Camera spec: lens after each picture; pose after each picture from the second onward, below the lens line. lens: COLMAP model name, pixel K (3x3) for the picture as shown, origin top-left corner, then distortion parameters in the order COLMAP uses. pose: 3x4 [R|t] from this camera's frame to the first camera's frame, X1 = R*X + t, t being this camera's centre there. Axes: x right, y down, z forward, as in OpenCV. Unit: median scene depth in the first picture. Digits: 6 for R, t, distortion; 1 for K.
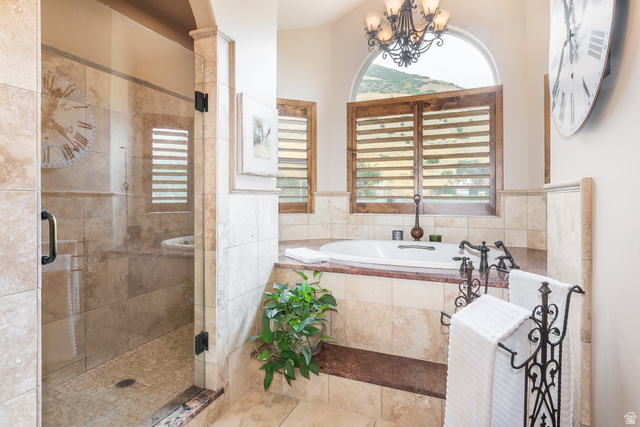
lens RADIAL K [[338.6, 0, 320.3], [0, 338.6, 197.9], [0, 0, 1]] dist [0.000128, 0.000007]
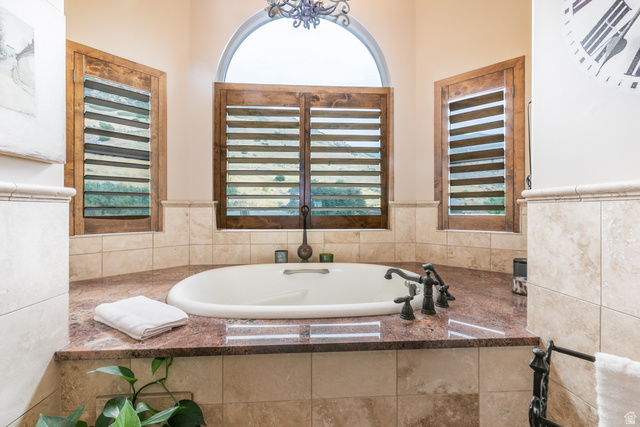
lens RADIAL K [[293.5, 0, 323.0], [0, 293.5, 209.1], [0, 0, 1]] dist [0.002407, 0.000338]
pose [[0.893668, 0.001825, 0.448726, 0.005810], [-0.000924, 0.999997, -0.002225, 0.000730], [-0.448729, 0.001574, 0.893667, 0.341619]]
